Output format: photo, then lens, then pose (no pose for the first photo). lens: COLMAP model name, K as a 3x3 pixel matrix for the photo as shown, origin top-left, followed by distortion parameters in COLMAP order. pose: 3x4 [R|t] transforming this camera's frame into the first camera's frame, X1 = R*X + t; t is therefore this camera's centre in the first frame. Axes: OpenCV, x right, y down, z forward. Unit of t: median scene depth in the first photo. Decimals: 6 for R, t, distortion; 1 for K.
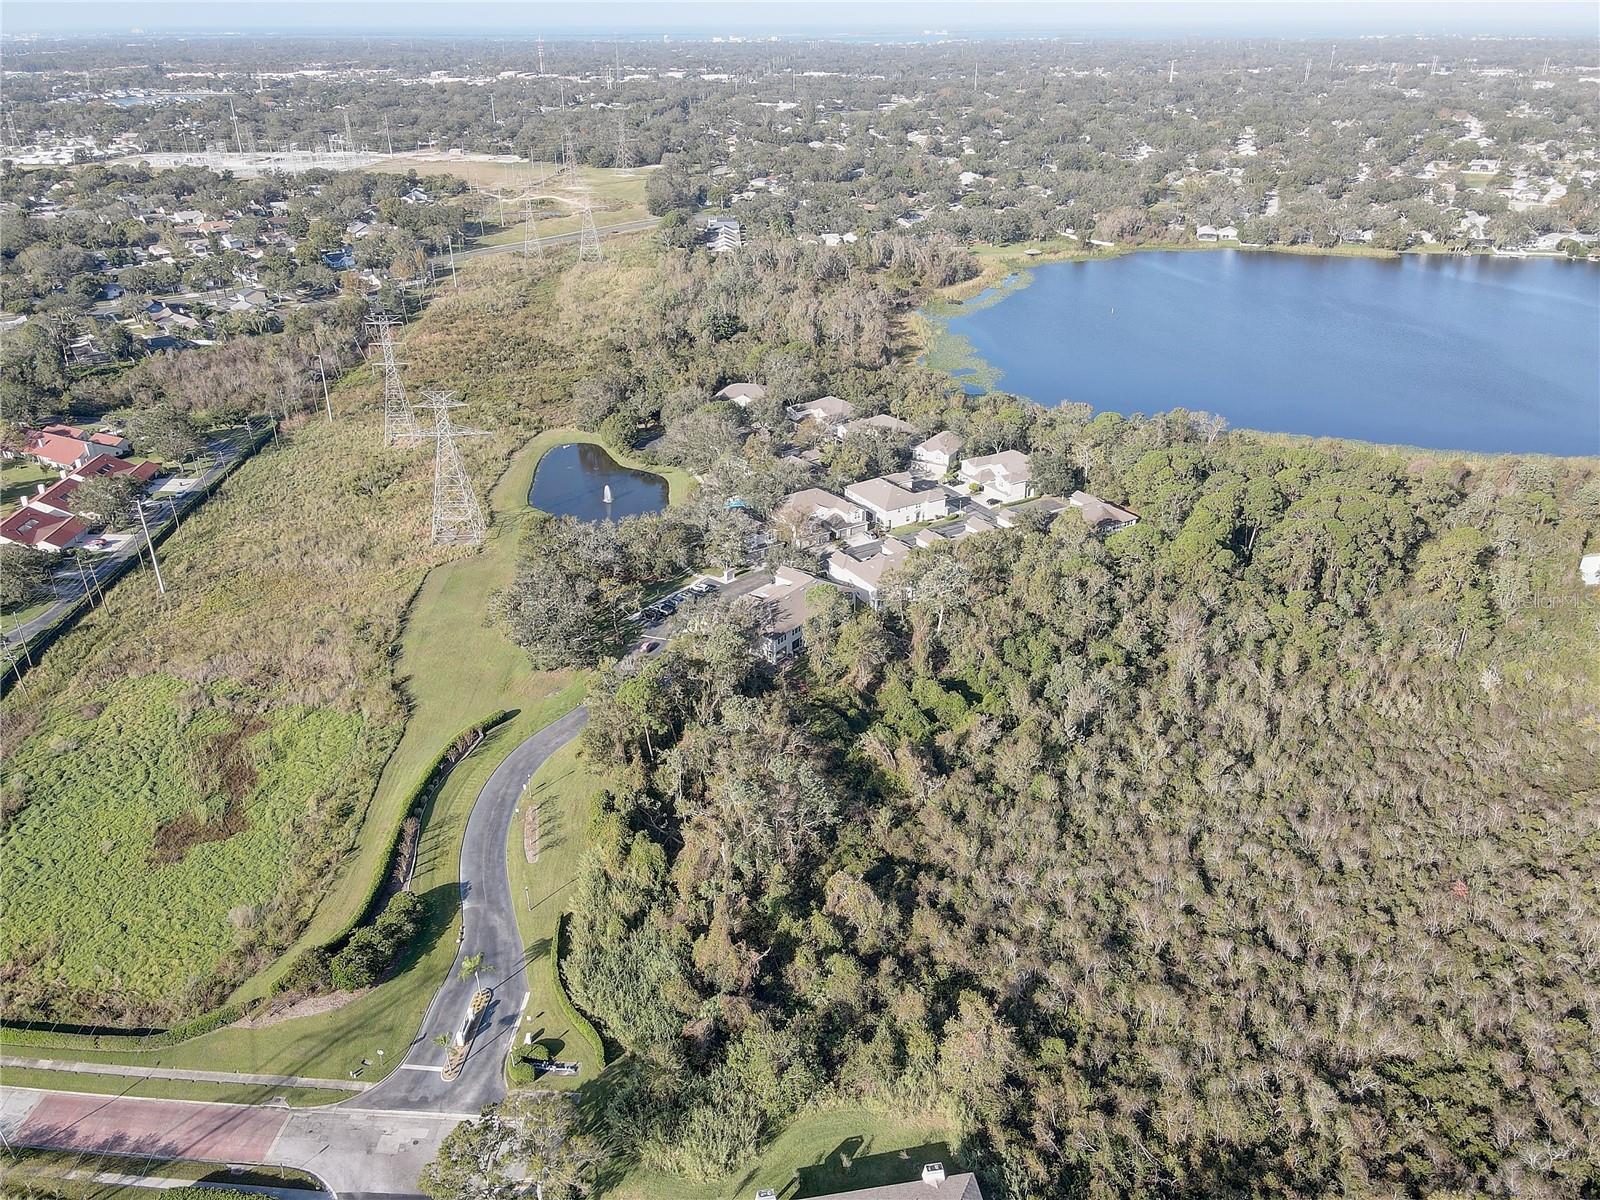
lens RADIAL K [[1165.6, 0, 800.0], [0, 1165.6, 600.0], [0, 0, 1]] dist [0.018945, 0.003648]
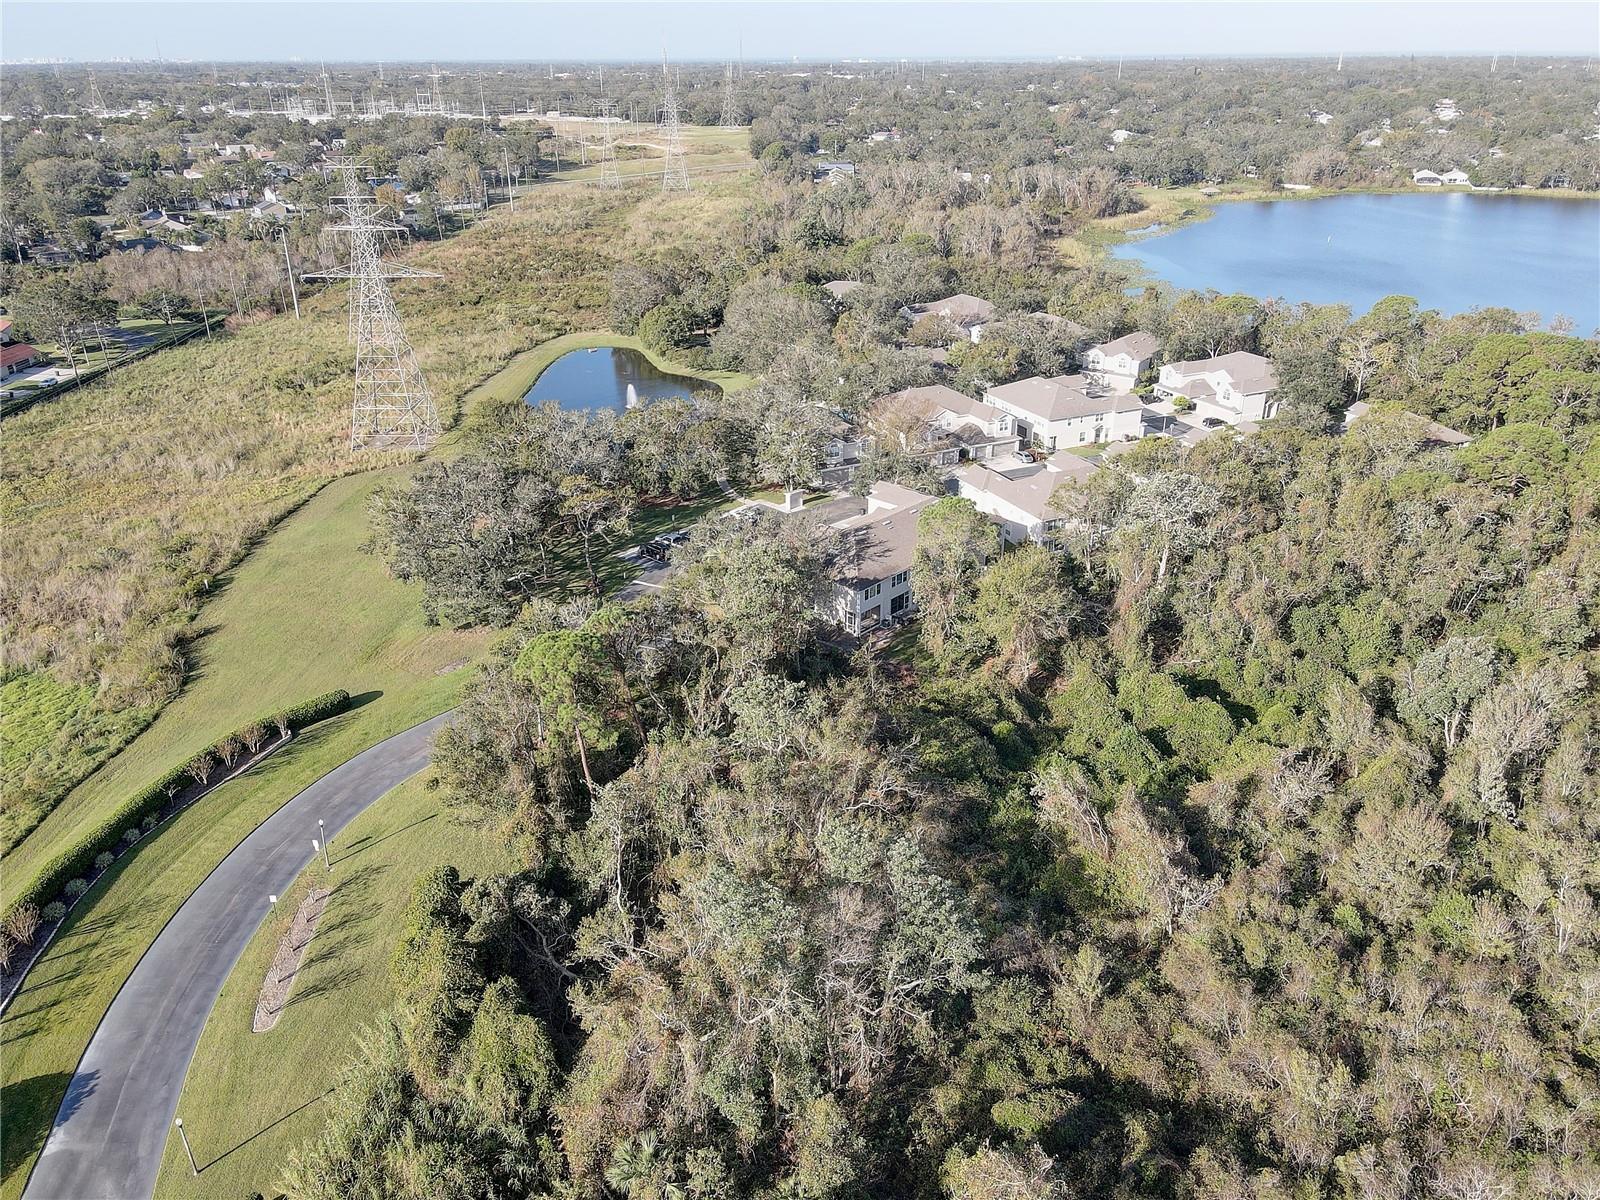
lens RADIAL K [[1165.6, 0, 800.0], [0, 1165.6, 600.0], [0, 0, 1]] dist [0.018945, 0.003648]
pose [[0.994921, 0.041087, -0.091894, 0.001323], [-0.043305, 0.998814, -0.022276, 0.052183], [0.090869, 0.026142, 0.995520, 0.453230]]
